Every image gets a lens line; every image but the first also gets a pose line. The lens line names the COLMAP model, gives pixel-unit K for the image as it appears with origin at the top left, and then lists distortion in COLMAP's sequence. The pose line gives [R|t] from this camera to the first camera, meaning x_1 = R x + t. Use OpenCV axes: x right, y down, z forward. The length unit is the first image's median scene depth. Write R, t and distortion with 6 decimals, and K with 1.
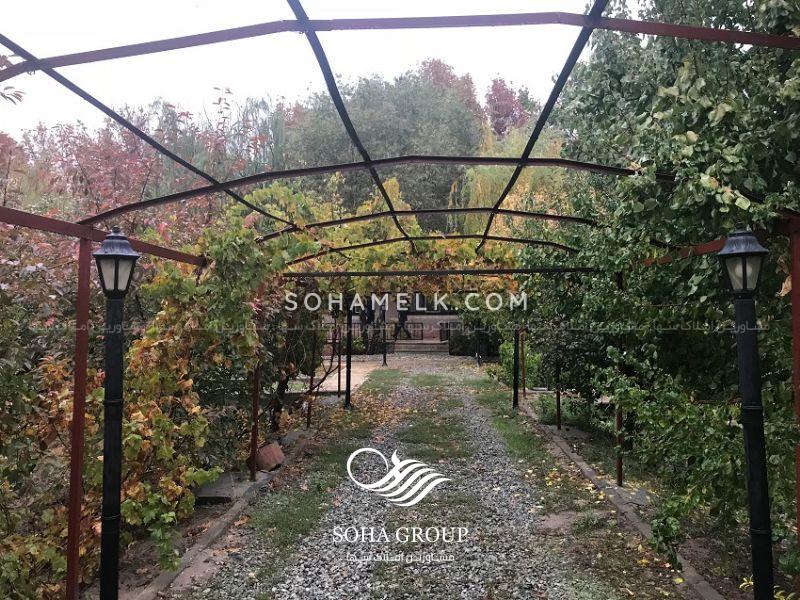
lens RADIAL K [[658.3, 0, 400.9], [0, 658.3, 300.7], [0, 0, 1]] dist [0.037540, -0.038912]
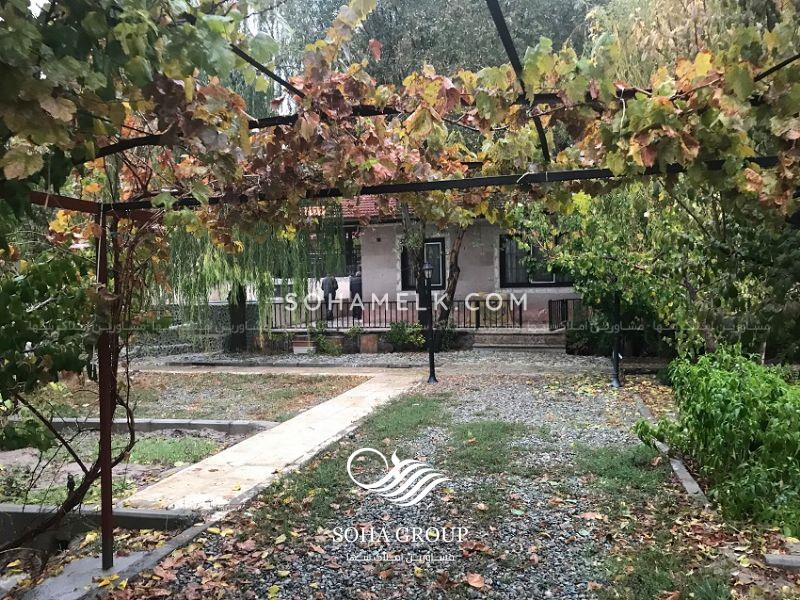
lens RADIAL K [[658.3, 0, 401.4], [0, 658.3, 298.3], [0, 0, 1]] dist [0.037540, -0.038912]
pose [[0.979689, -0.010545, -0.200247, 0.074997], [0.017222, 0.999351, 0.031632, 0.018150], [0.199784, -0.034438, 0.979235, 0.607312]]
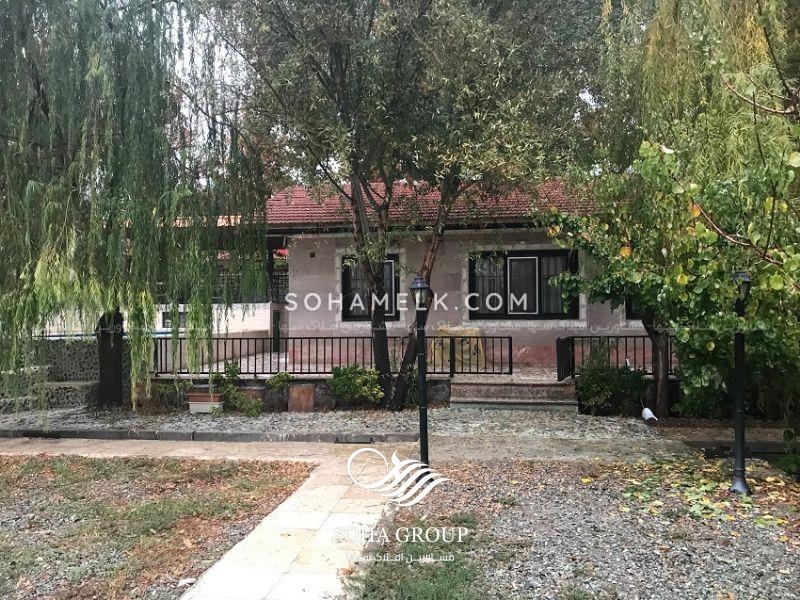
lens RADIAL K [[658.3, 0, 406.5], [0, 658.3, 295.6], [0, 0, 1]] dist [0.037540, -0.038912]
pose [[0.997798, -0.003921, -0.066211, -0.014593], [0.002829, 0.999859, -0.016577, 0.020977], [0.066267, 0.016353, 0.997668, 0.875629]]
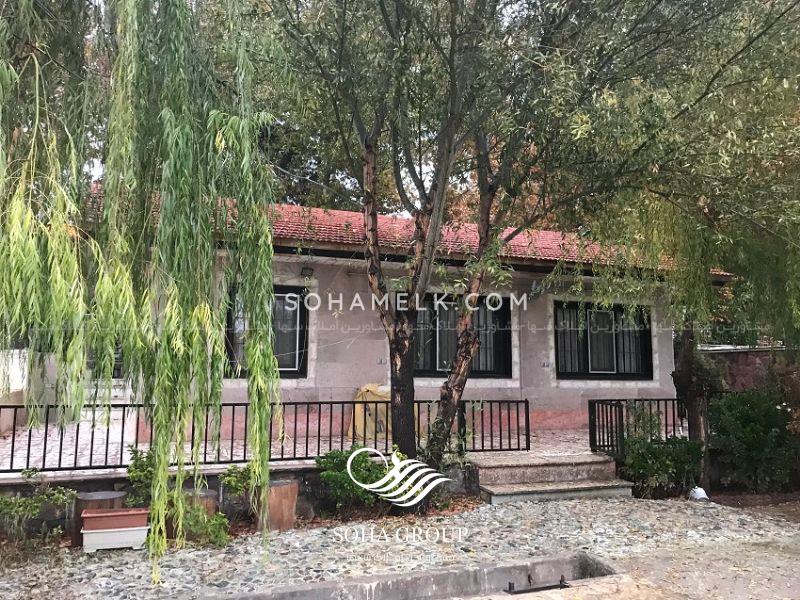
lens RADIAL K [[658.3, 0, 399.4], [0, 658.3, 300.8], [0, 0, 1]] dist [0.037540, -0.038912]
pose [[0.908228, 0.059515, 0.414223, -0.288670], [-0.019600, 0.994799, -0.099957, 0.028506], [-0.418017, 0.082666, 0.904670, 1.142841]]
